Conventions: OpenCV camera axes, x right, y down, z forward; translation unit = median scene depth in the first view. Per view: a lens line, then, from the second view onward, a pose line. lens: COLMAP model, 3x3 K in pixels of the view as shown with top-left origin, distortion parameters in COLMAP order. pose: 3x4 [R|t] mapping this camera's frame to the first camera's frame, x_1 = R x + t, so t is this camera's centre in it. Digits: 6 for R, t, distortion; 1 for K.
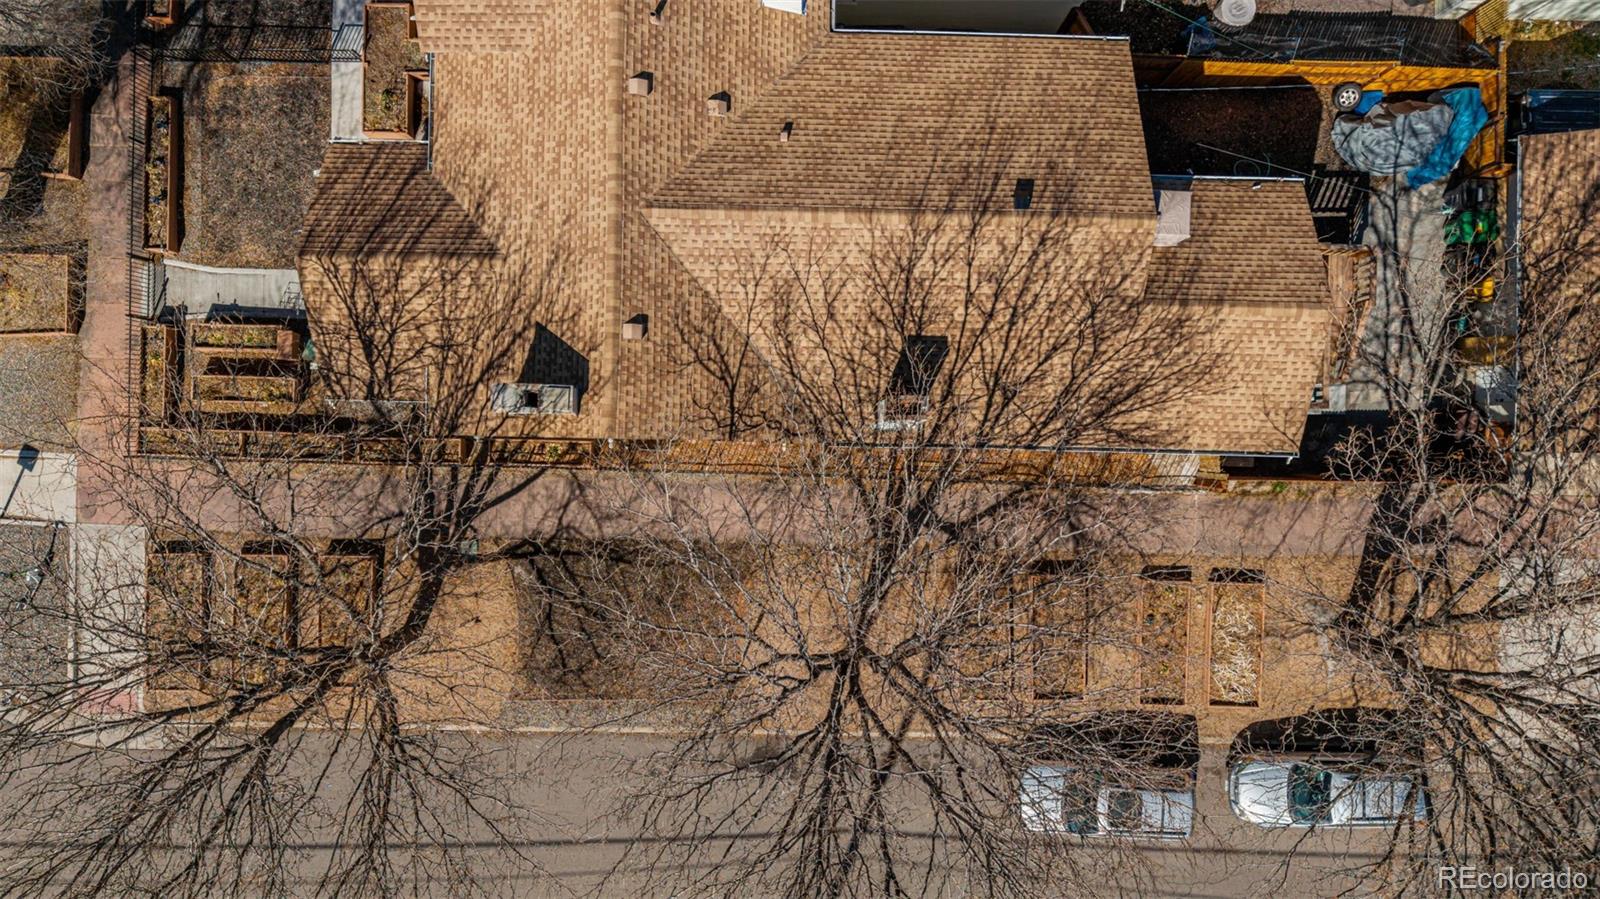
lens RADIAL K [[1066.4, 0, 808.5], [0, 1066.4, 450.8], [0, 0, 1]] dist [0.037927, -0.040720]
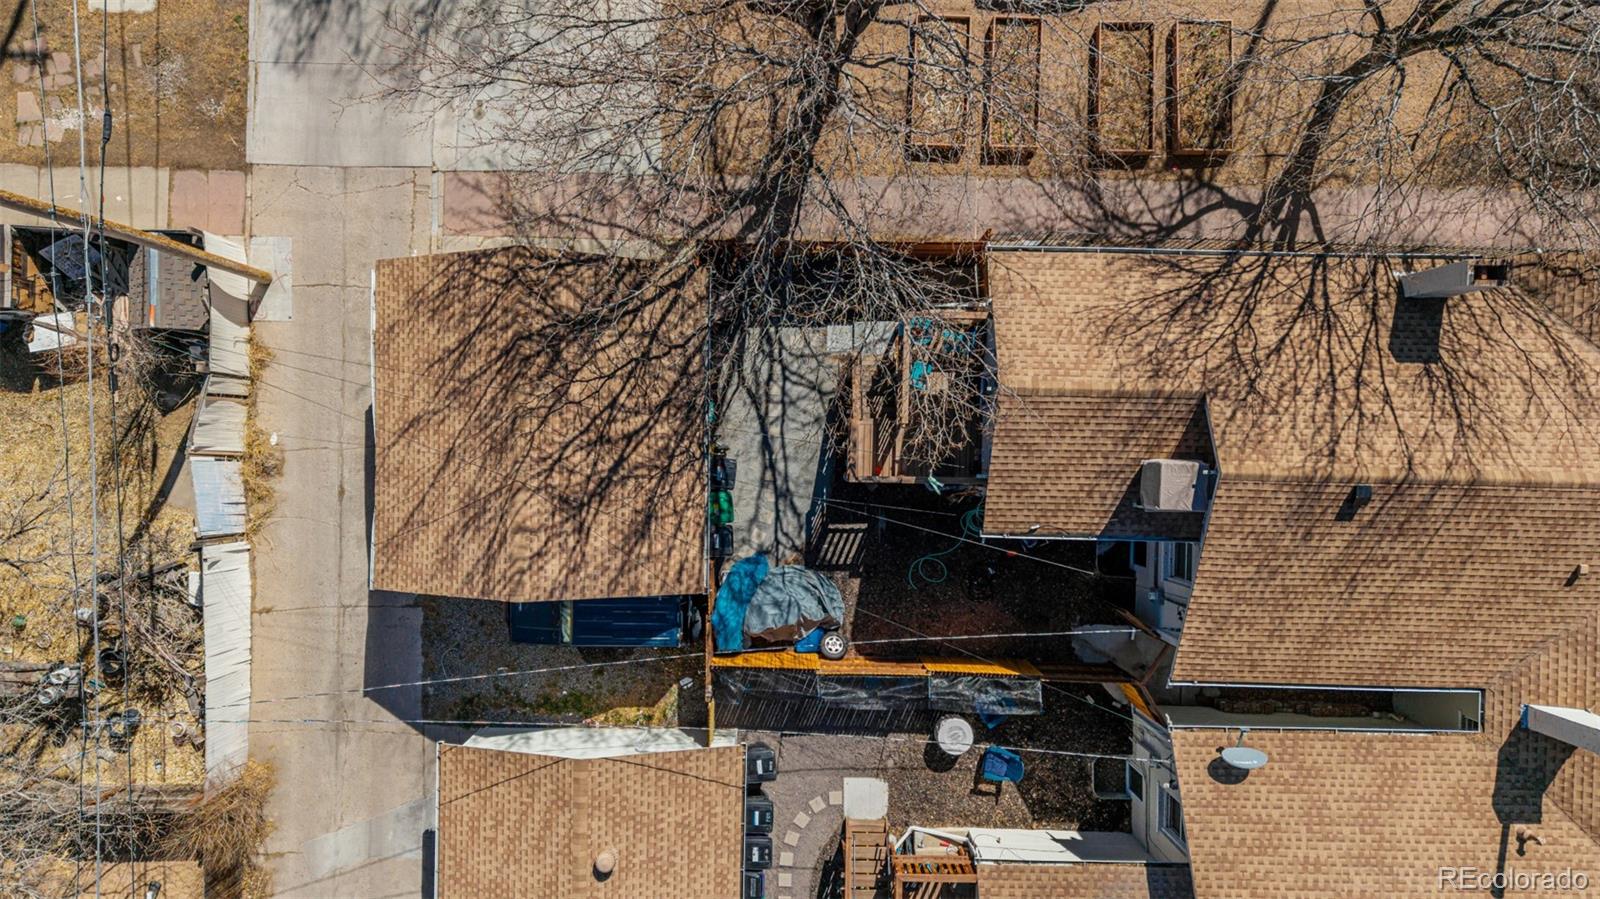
lens RADIAL K [[1066.4, 0, 808.5], [0, 1066.4, 450.8], [0, 0, 1]] dist [0.037927, -0.040720]
pose [[-0.999762, 0.001057, 0.021789, 0.616988], [-0.001563, -0.999730, -0.023180, -0.160098], [0.021759, -0.023209, 0.999494, 0.040510]]
